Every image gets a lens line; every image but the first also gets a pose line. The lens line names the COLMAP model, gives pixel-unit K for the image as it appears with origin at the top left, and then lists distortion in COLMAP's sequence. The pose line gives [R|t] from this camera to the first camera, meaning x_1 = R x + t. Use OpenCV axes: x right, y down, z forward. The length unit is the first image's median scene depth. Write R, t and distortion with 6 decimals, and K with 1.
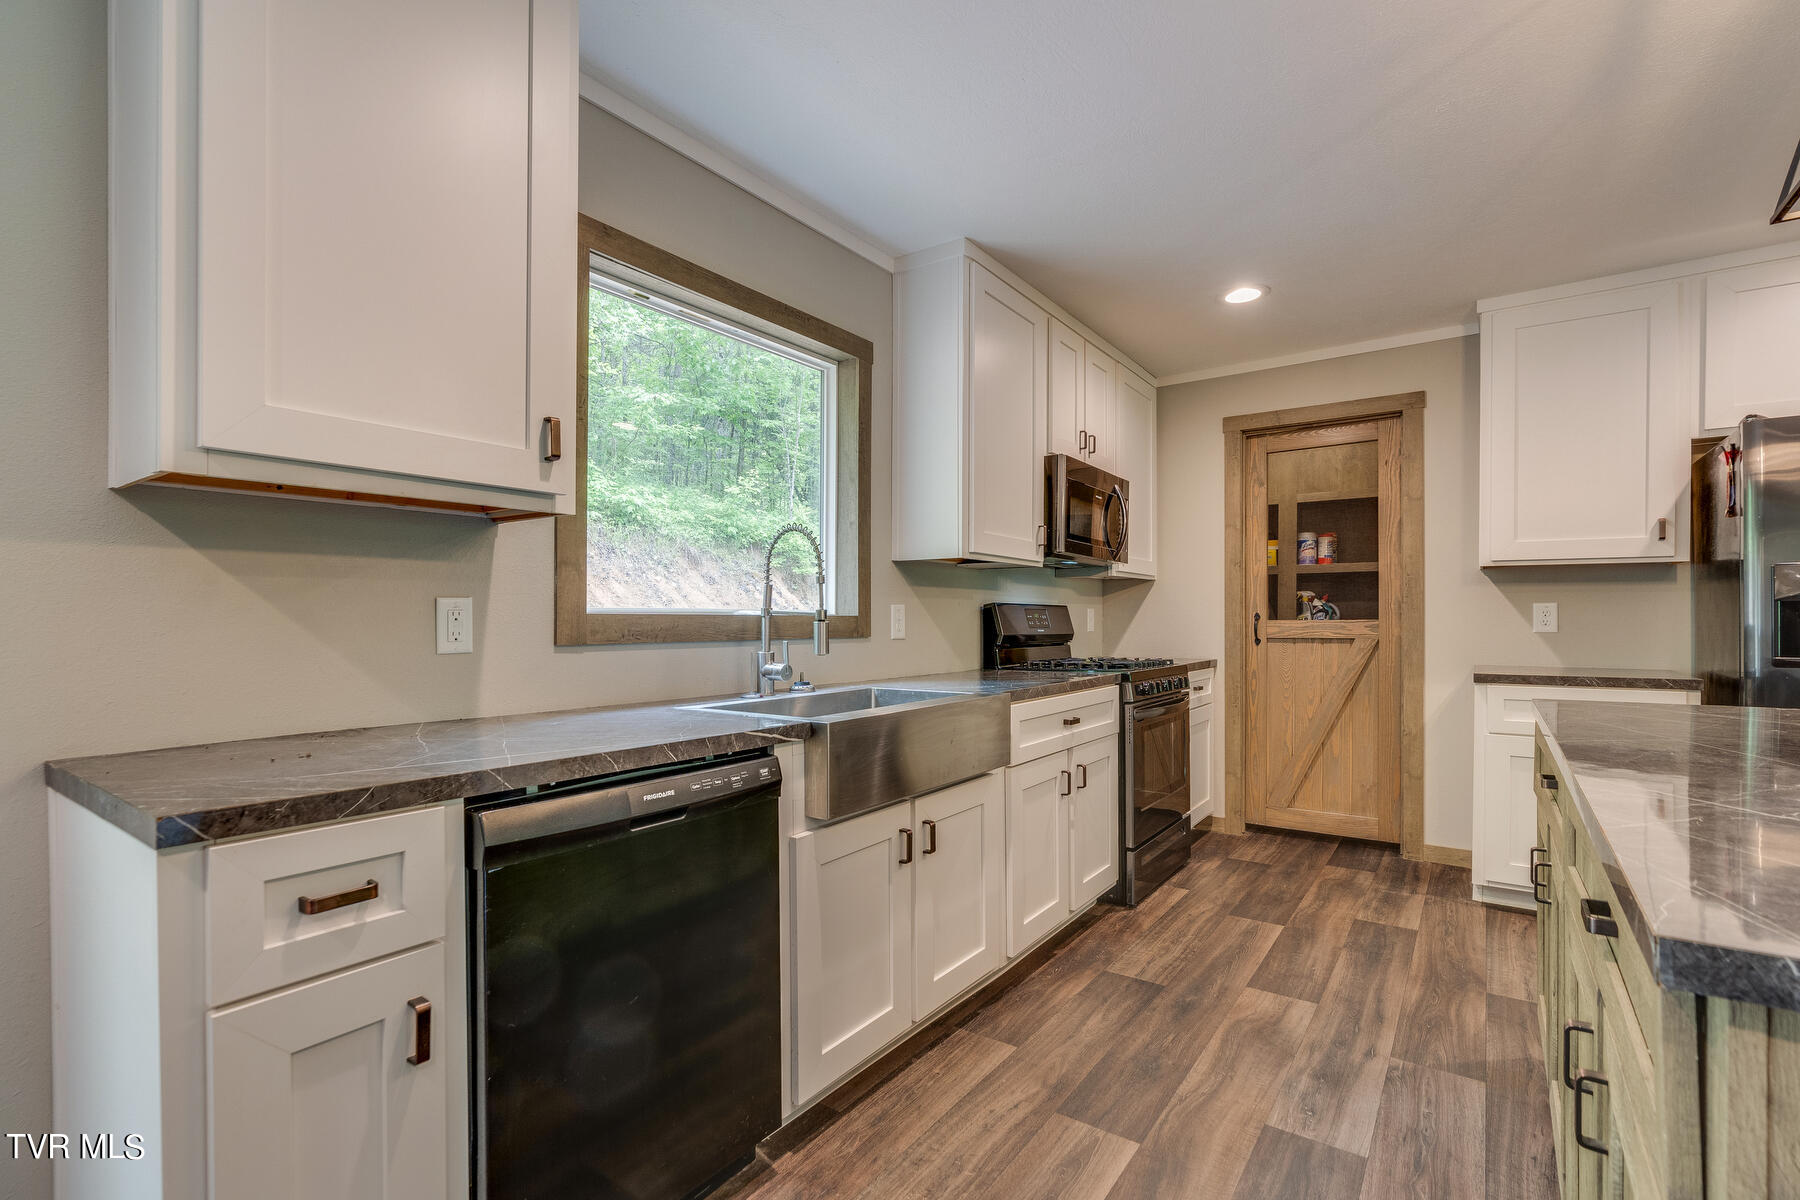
lens RADIAL K [[815.1, 0, 897.7], [0, 815.1, 616.9], [0, 0, 1]] dist [-0.007084, -0.000161]
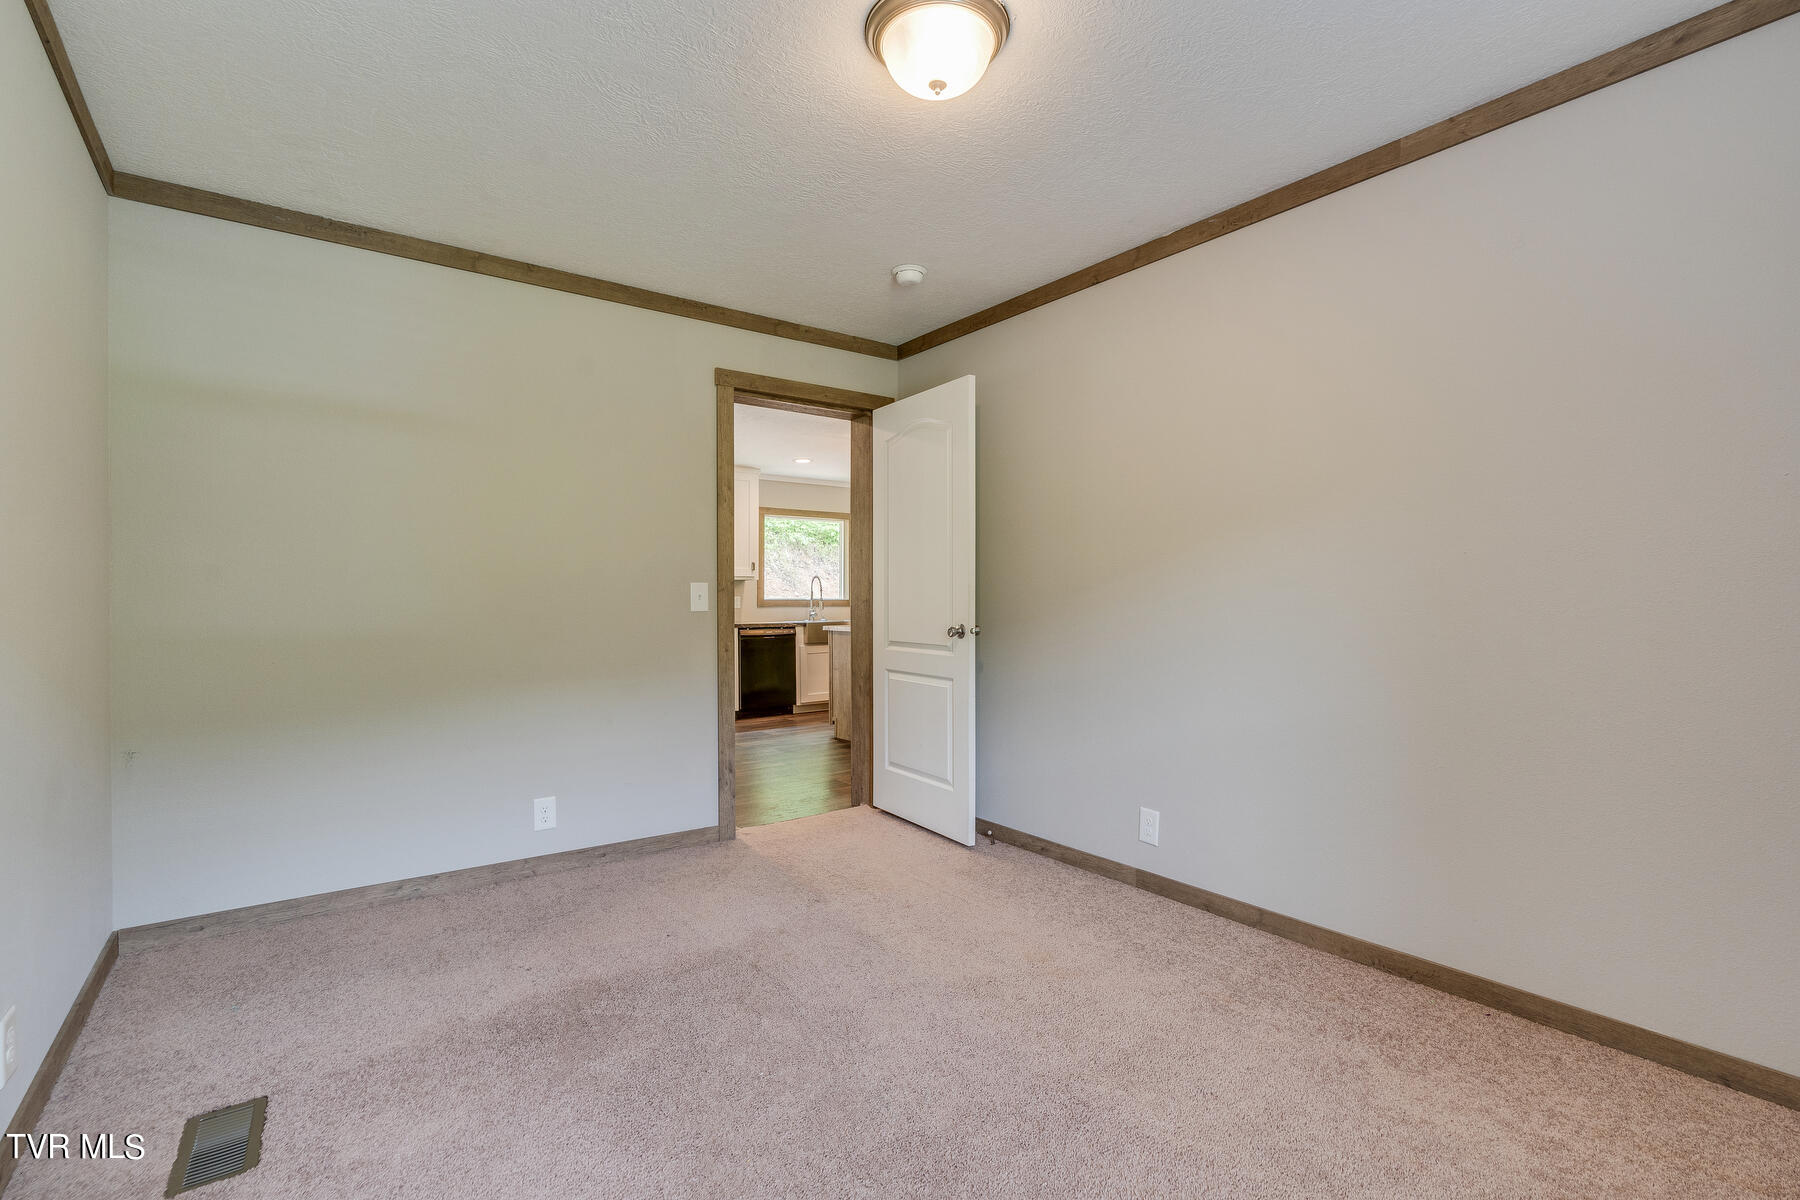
lens RADIAL K [[815.1, 0, 897.7], [0, 815.1, 616.9], [0, 0, 1]] dist [-0.007084, -0.000161]
pose [[0.952808, 0.005249, -0.303530, 1.250926], [0.002205, 0.999704, 0.024211, -0.011621], [0.303567, -0.023737, 0.952514, -2.262411]]
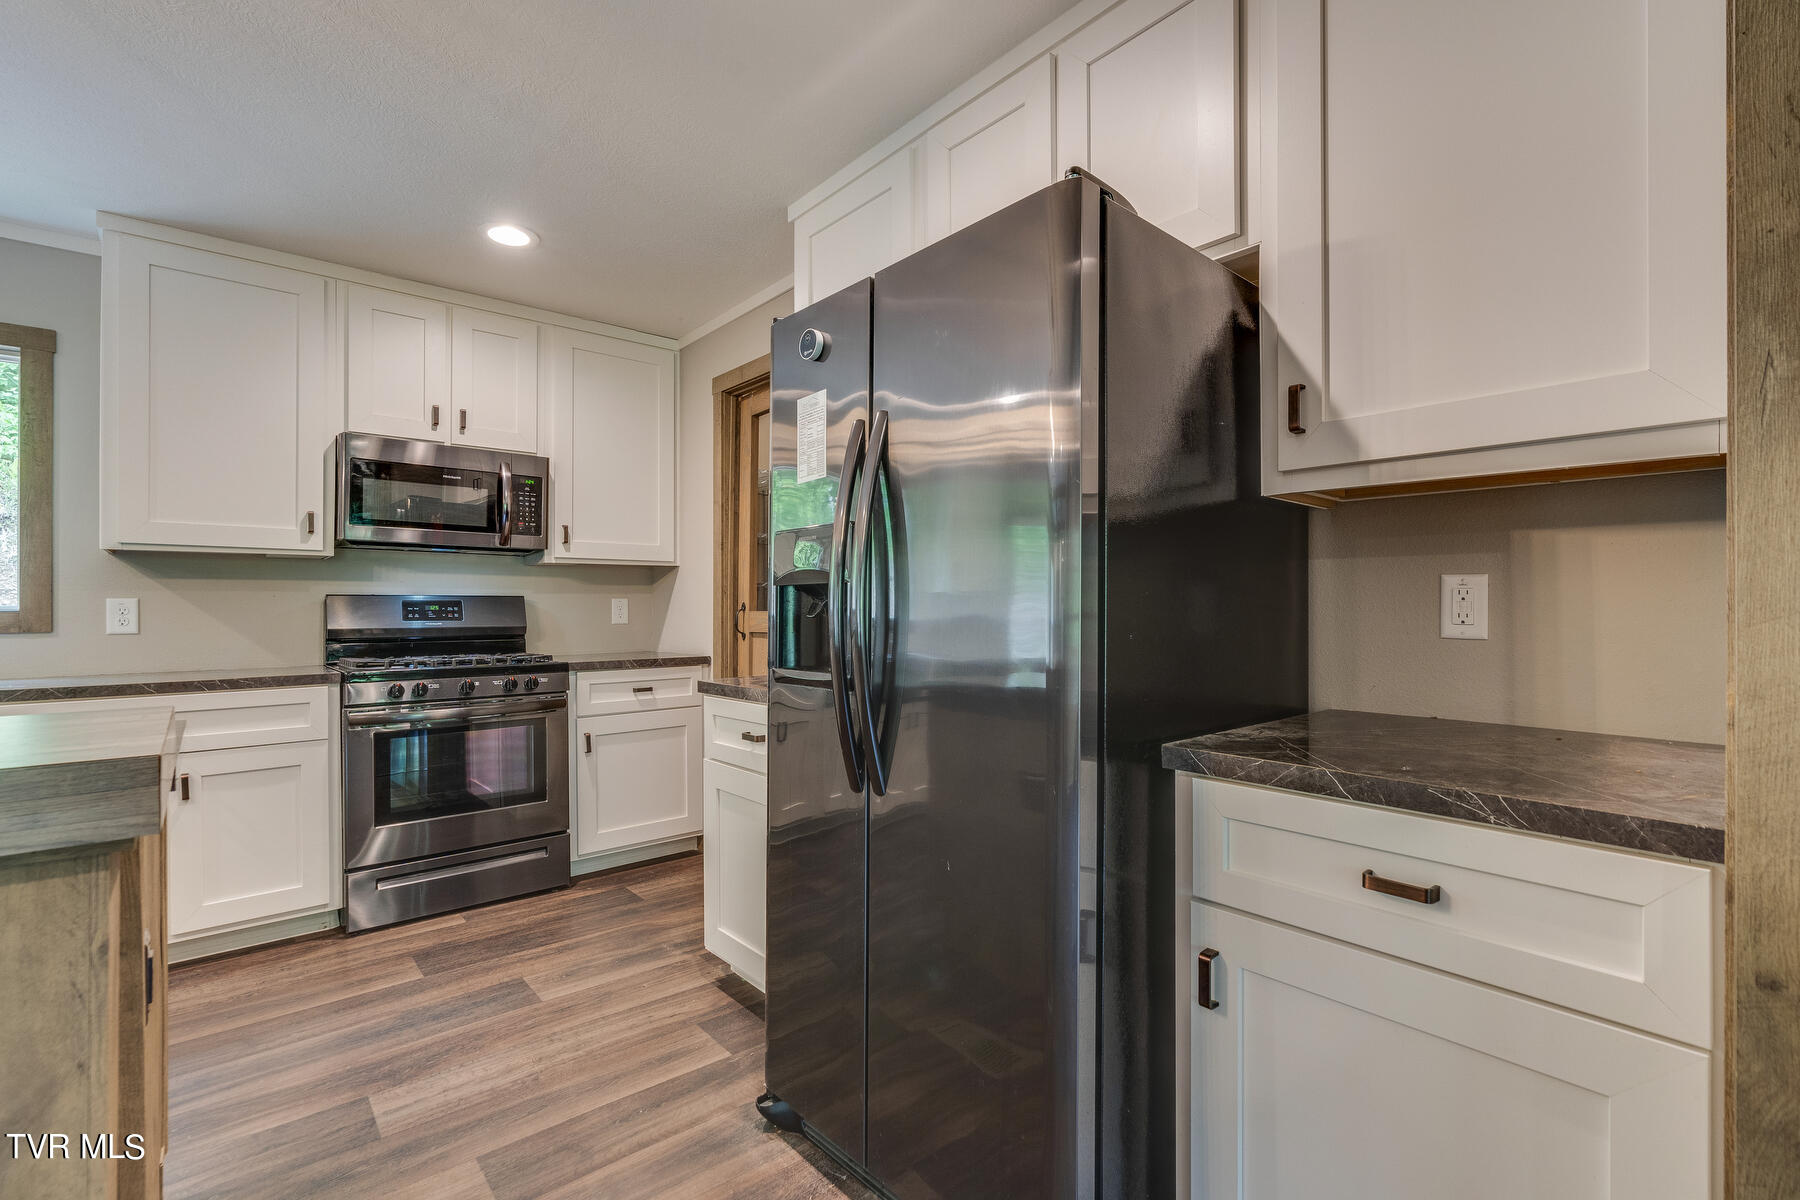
lens RADIAL K [[805.1, 0, 894.2], [0, 805.1, 595.8], [0, 0, 1]] dist [-0.006368, 0.000599]
pose [[0.969563, -0.007373, -0.244730, 1.350779], [0.005119, 0.999938, -0.009843, -0.004666], [0.244787, 0.008291, 0.969541, 0.363202]]
